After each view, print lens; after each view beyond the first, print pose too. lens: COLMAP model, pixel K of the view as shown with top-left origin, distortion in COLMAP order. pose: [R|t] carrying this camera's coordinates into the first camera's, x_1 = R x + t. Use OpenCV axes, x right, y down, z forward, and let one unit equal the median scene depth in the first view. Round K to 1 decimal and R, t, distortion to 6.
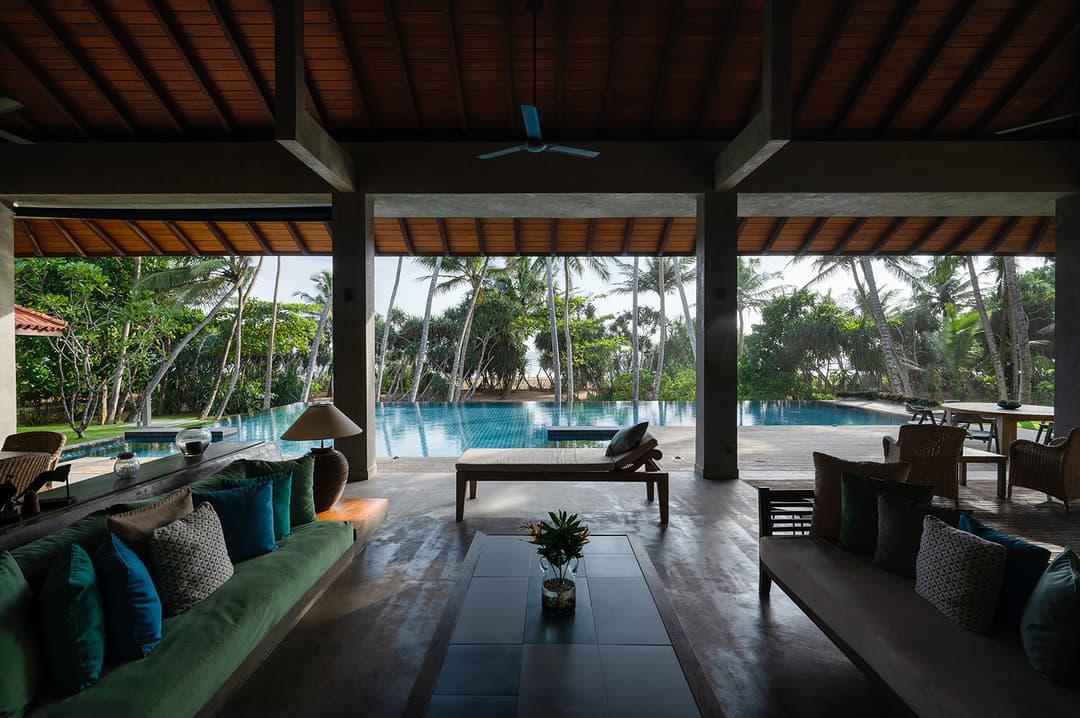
lens RADIAL K [[498.9, 0, 540.4], [0, 498.9, 354.8], [0, 0, 1]] dist [0.002745, 0.000337]
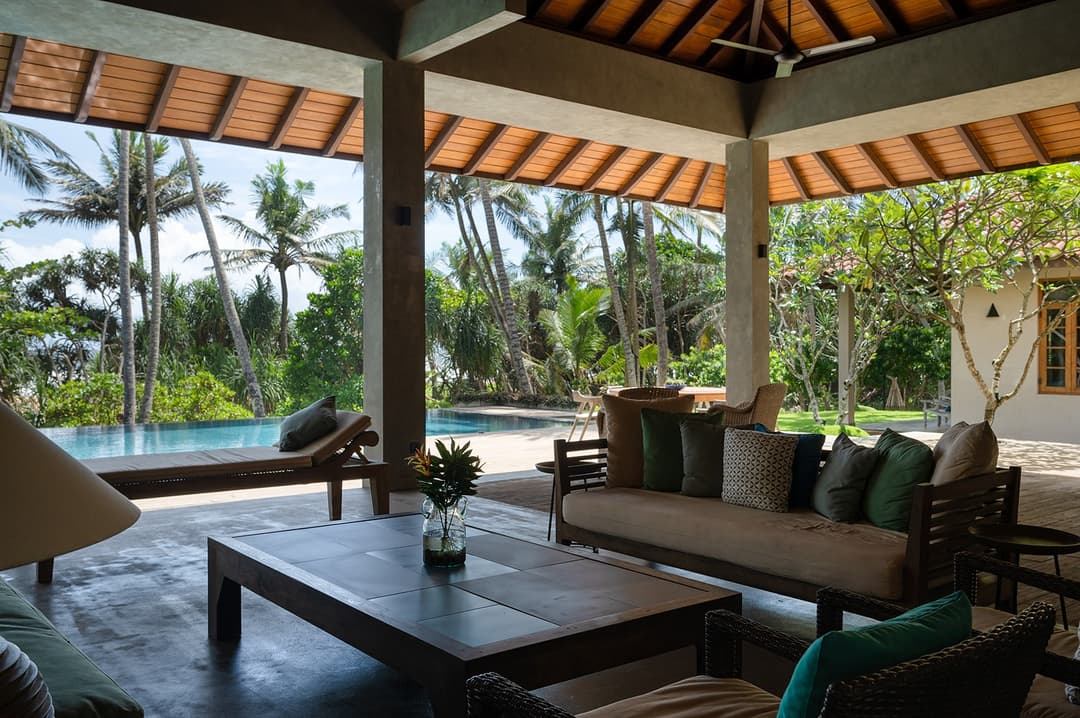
lens RADIAL K [[938.1, 0, 540.0], [0, 938.1, 354.5], [0, 0, 1]] dist [-0.006500, -0.008950]
pose [[0.781138, -0.003717, 0.624347, -0.290679], [0.004376, 0.999990, 0.000478, 0.066304], [-0.624343, 0.002358, 0.781147, -0.100961]]
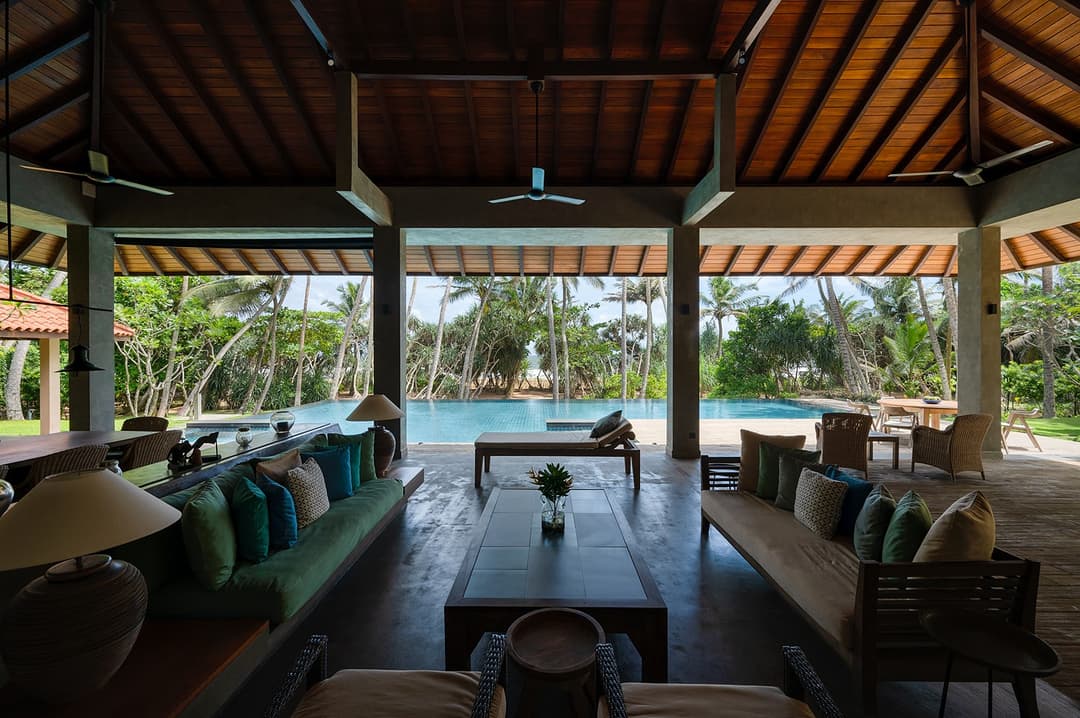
lens RADIAL K [[455.0, 0, 539.2], [0, 455.0, 354.0], [0, 0, 1]] dist [-0.000652, -0.000192]
pose [[0.999994, 0.002132, -0.002671, -0.000902], [-0.002157, 0.999955, -0.009194, 0.000938], [0.002651, 0.009200, 0.999954, -0.131413]]
